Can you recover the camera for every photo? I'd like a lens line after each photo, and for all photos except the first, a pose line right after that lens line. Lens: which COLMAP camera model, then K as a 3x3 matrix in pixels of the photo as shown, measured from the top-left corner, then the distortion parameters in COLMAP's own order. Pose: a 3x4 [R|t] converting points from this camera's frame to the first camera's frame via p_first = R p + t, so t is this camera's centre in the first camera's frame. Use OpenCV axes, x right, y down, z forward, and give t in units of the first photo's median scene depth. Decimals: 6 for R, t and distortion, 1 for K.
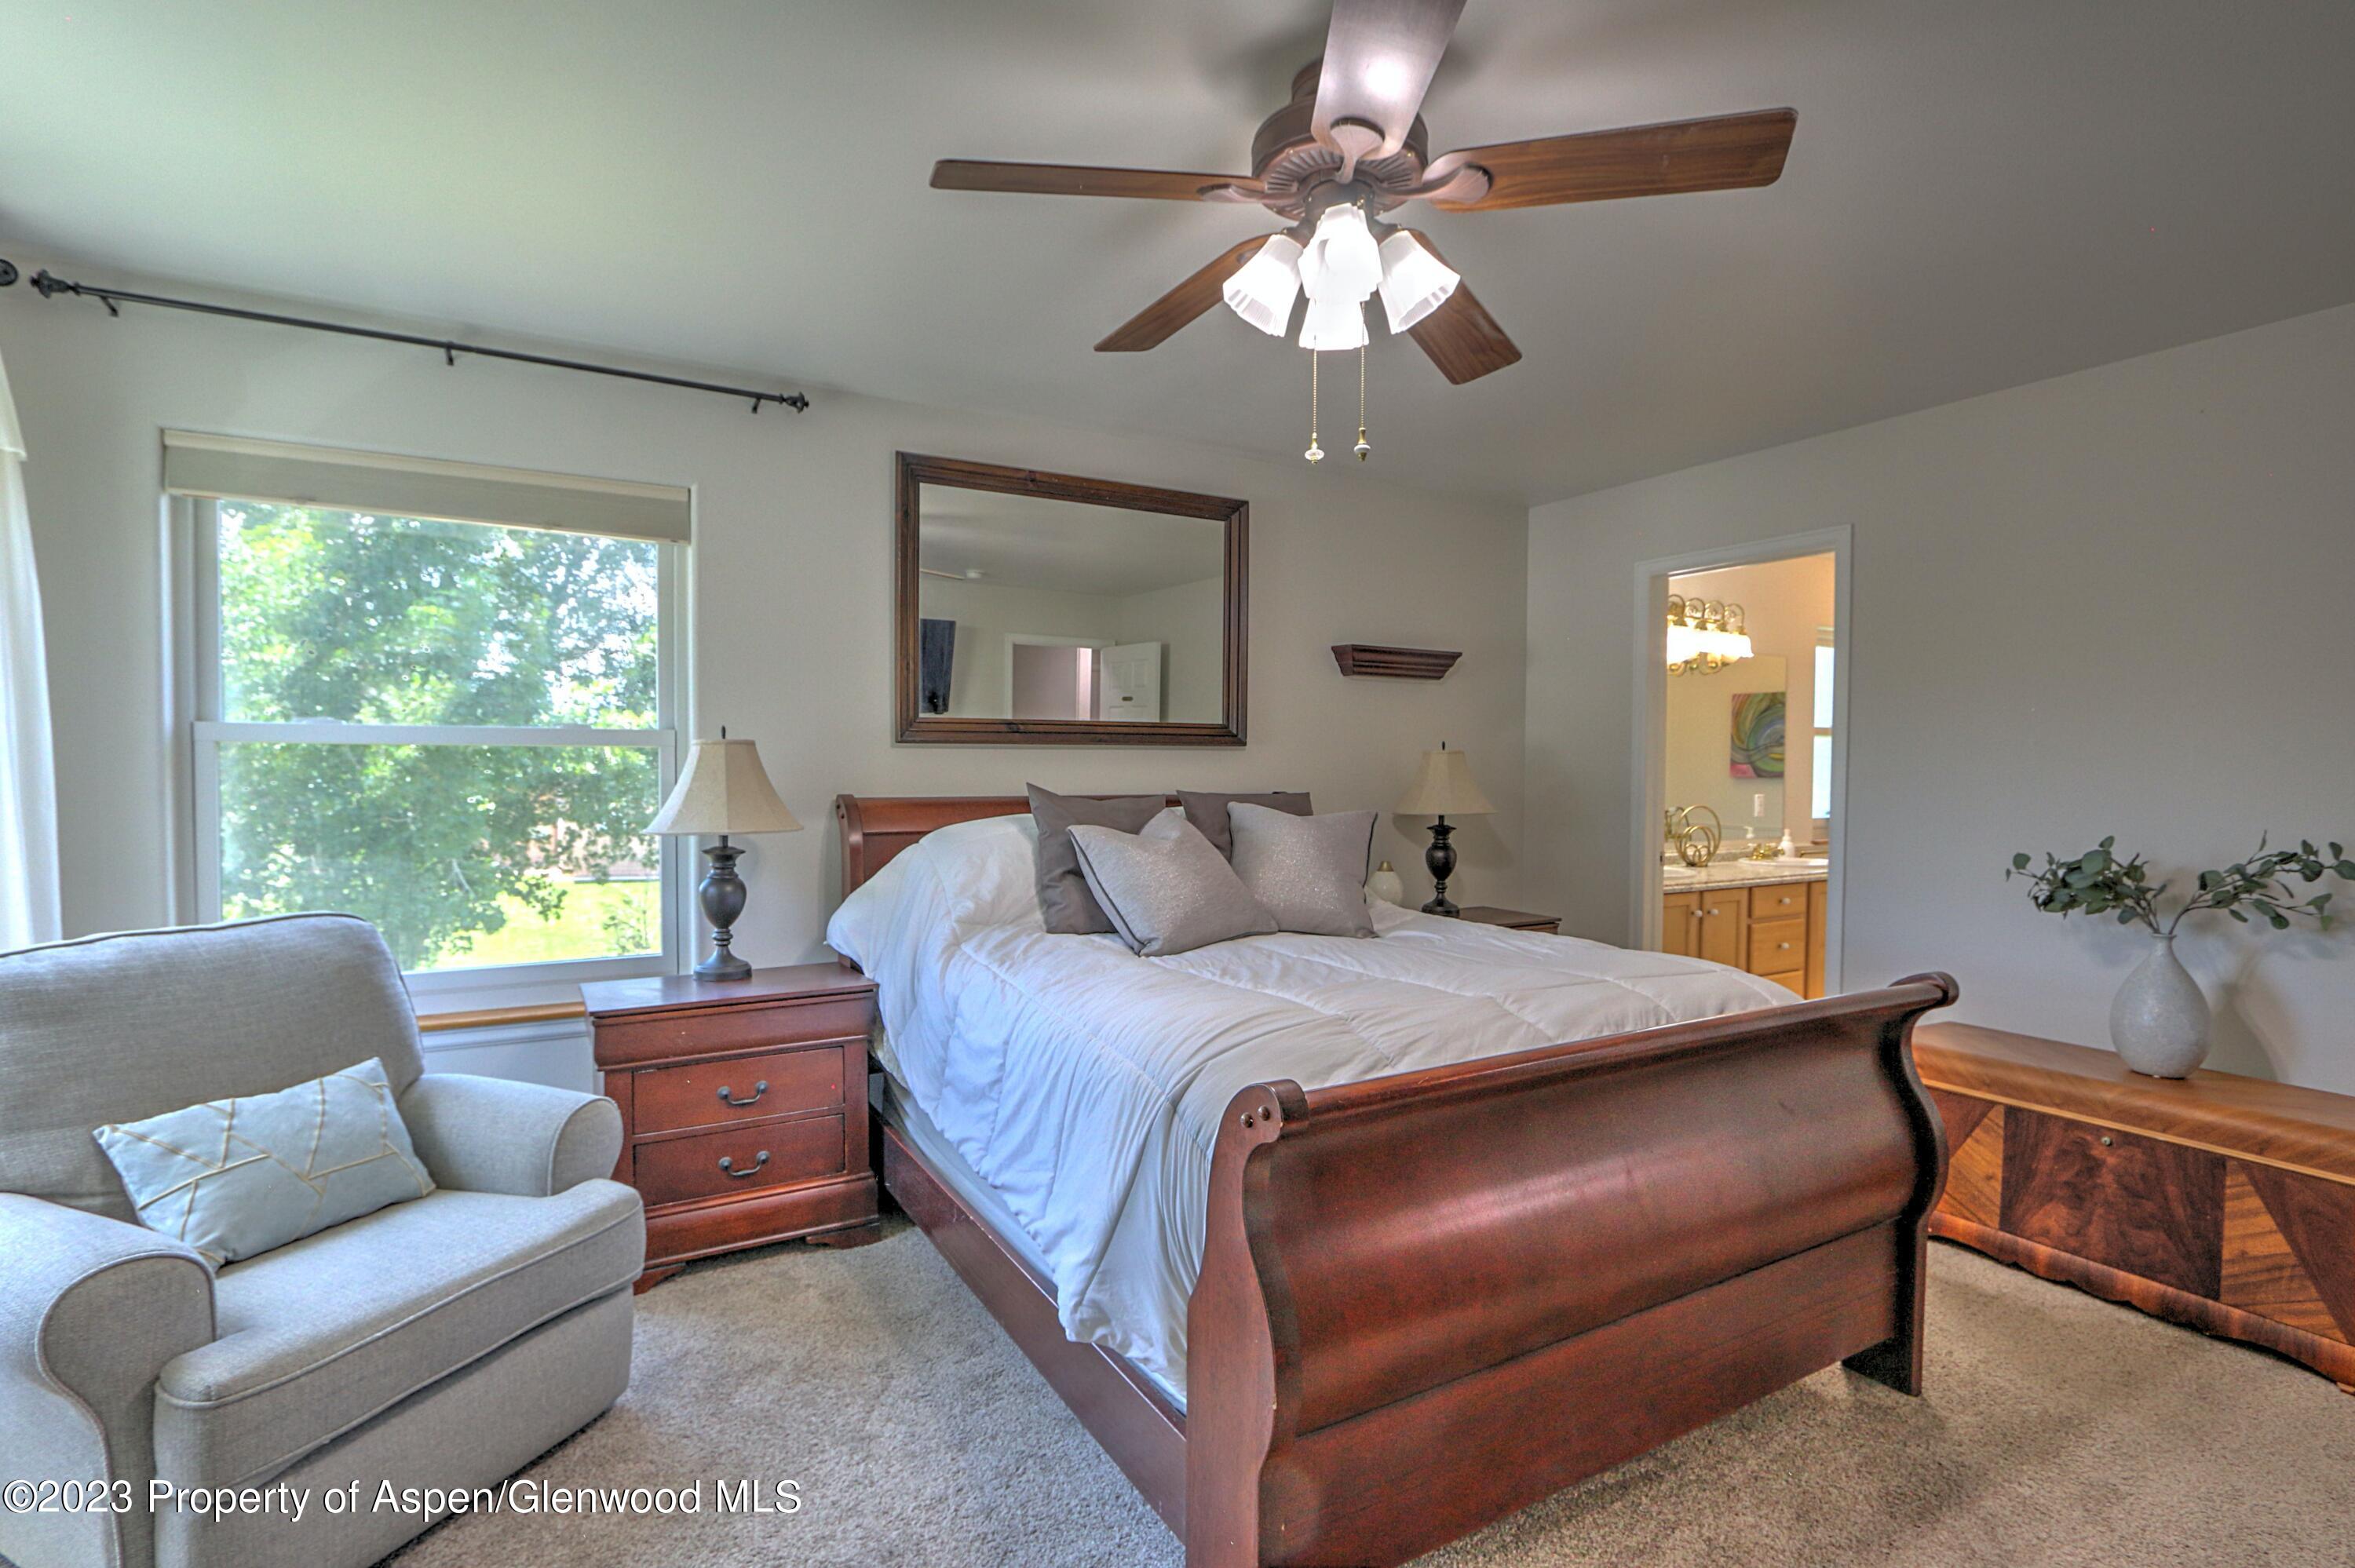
lens RADIAL K [[1096.1, 0, 1164.0], [0, 1096.1, 794.0], [0, 0, 1]] dist [-0.021843, 0.001424]
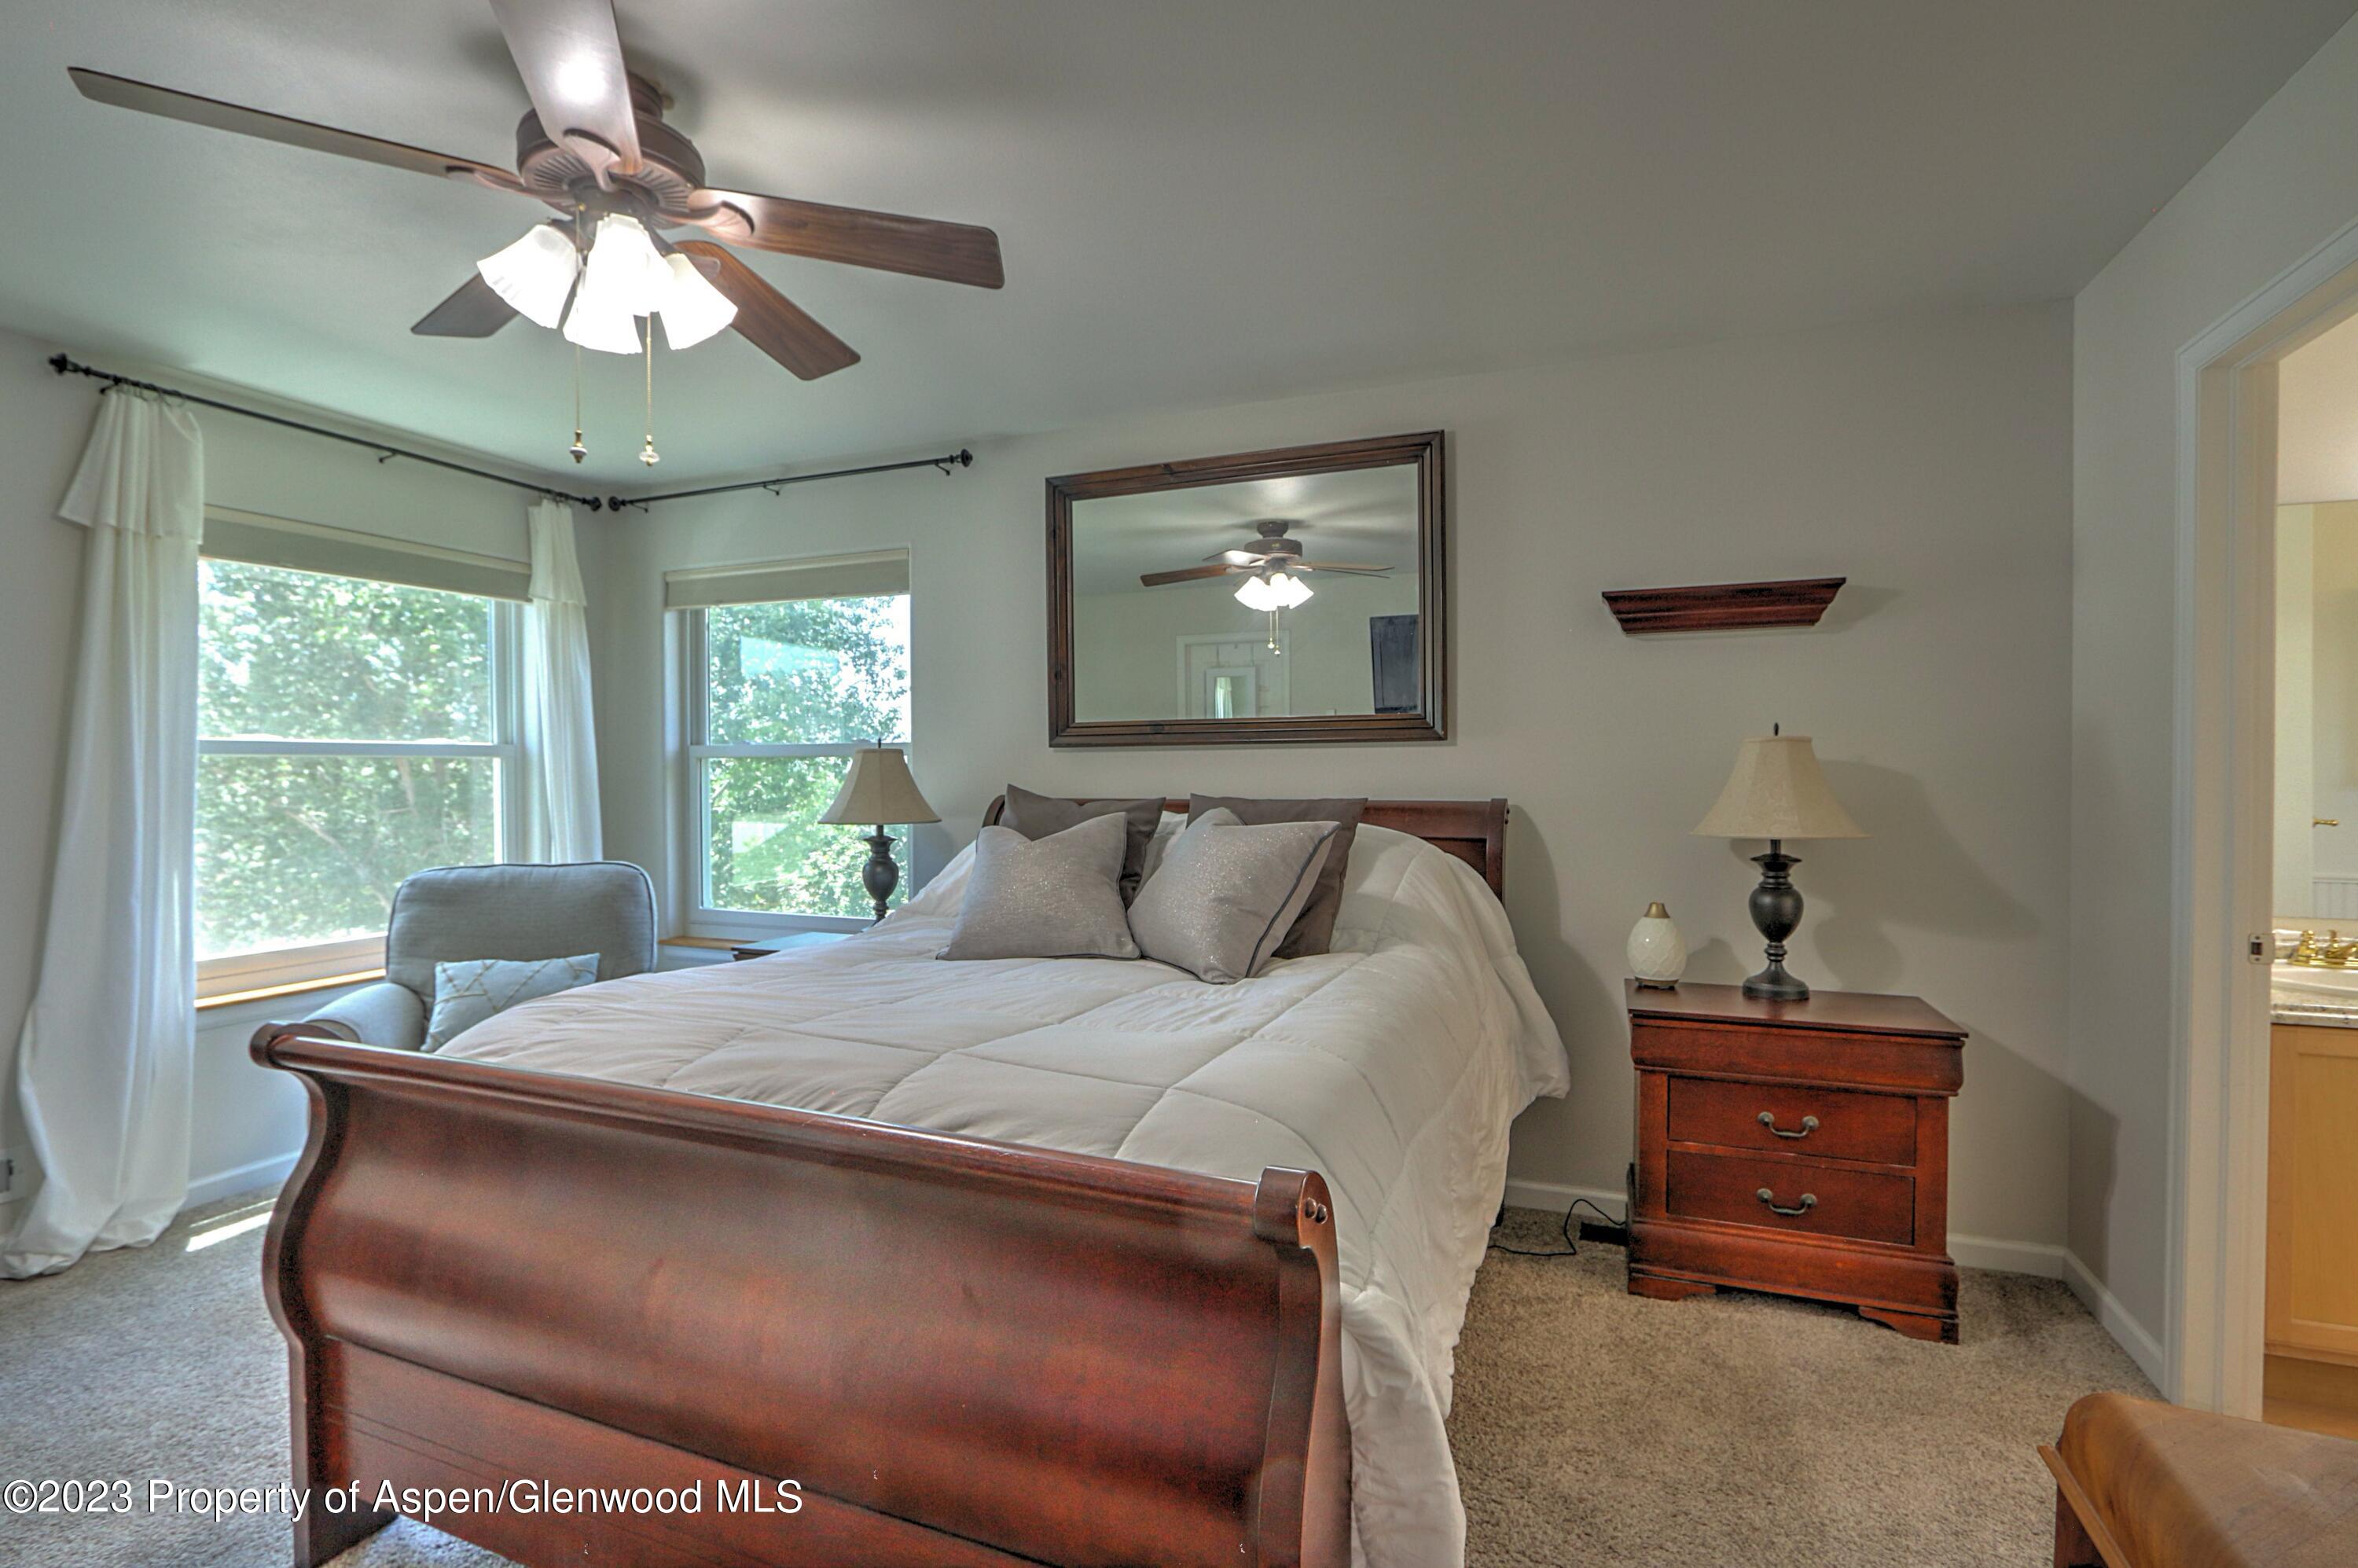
lens RADIAL K [[1108.3, 0, 1177.7], [0, 1108.3, 777.0], [0, 0, 1]] dist [-0.021678, 0.000314]
pose [[0.616537, -0.002210, -0.787323, 0.625332], [-0.013483, 0.999820, -0.013365, -0.004151], [0.787211, 0.018855, 0.616396, 0.385620]]
